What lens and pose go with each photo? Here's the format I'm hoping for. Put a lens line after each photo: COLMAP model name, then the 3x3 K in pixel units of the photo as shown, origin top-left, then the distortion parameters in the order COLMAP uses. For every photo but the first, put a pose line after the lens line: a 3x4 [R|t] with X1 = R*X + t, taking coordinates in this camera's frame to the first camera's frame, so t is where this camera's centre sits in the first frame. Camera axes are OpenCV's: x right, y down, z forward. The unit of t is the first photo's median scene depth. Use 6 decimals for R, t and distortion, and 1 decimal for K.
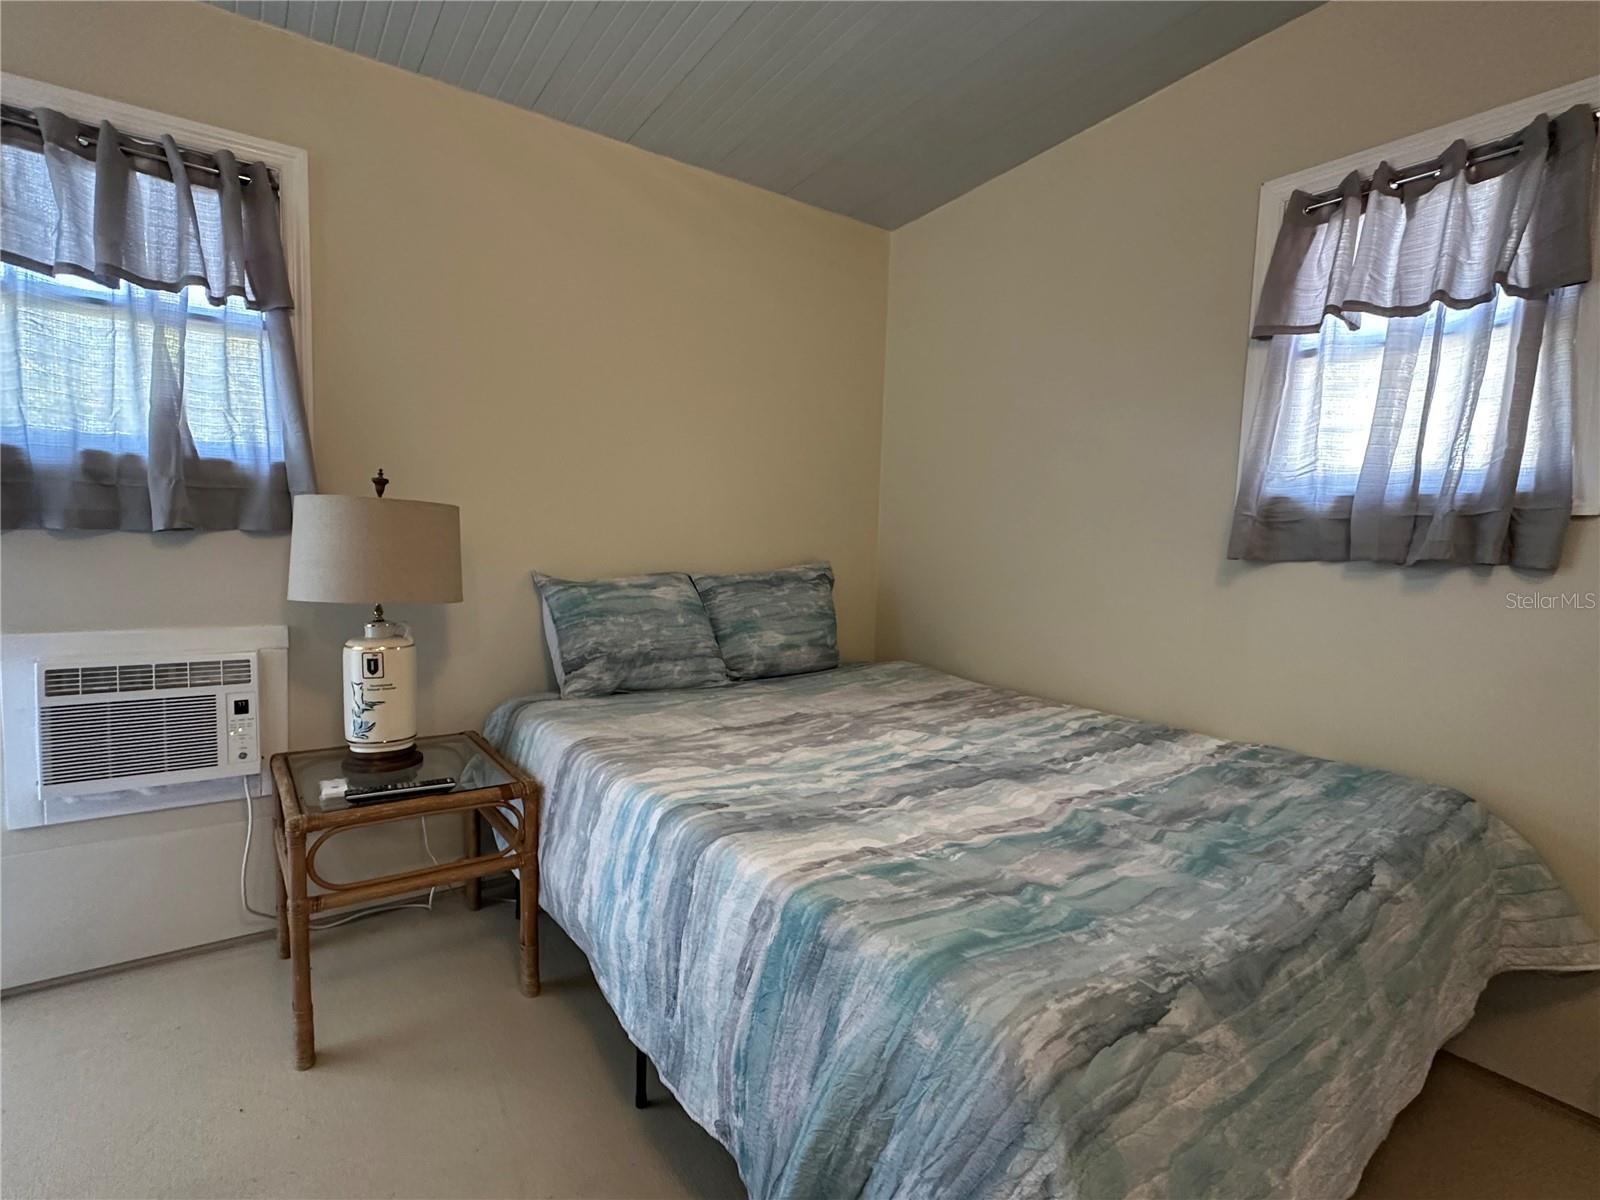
lens RADIAL K [[788.1, 0, 798.4], [0, 788.1, 602.8], [0, 0, 1]] dist [-0.000621, -0.001655]
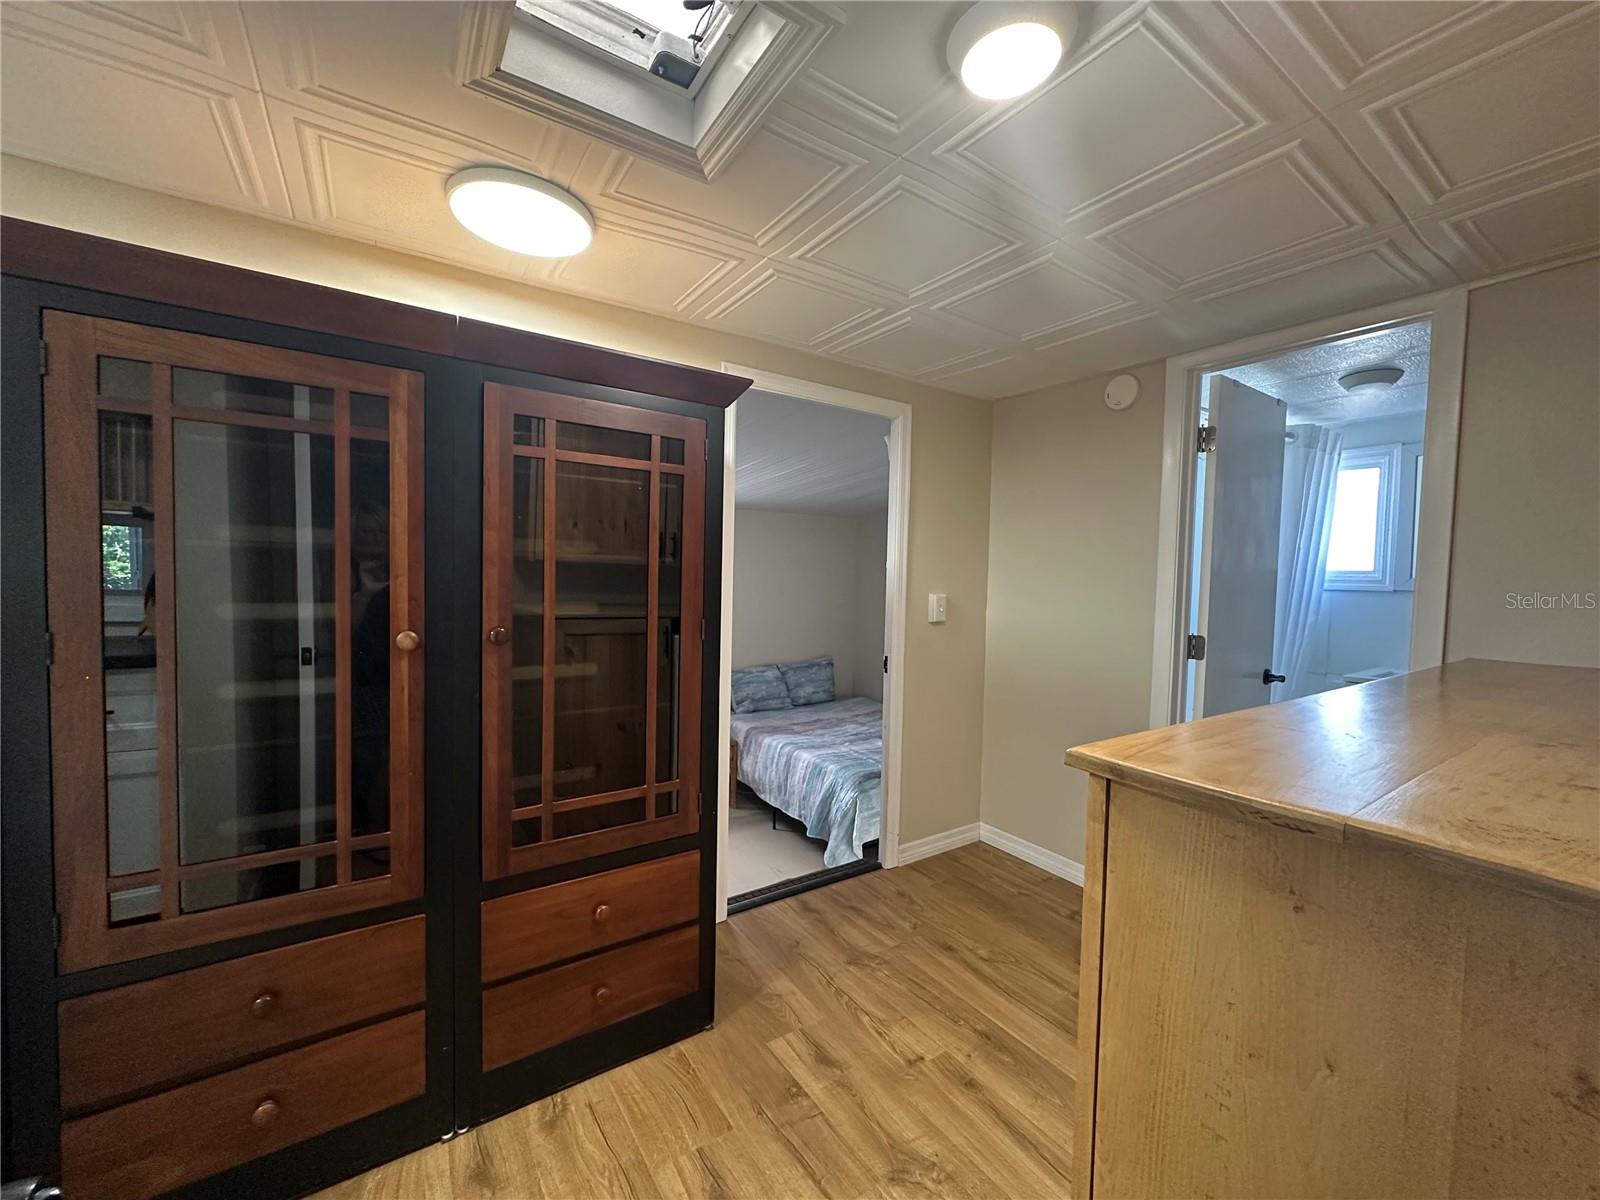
lens RADIAL K [[638.5, 0, 798.7], [0, 638.5, 599.0], [0, 0, 1]] dist [0.001568, -0.000587]
pose [[0.998999, -0.010699, -0.043433, 0.044003], [0.008696, 0.998902, -0.046037, -0.248803], [0.043878, 0.045613, 0.997995, -1.766874]]
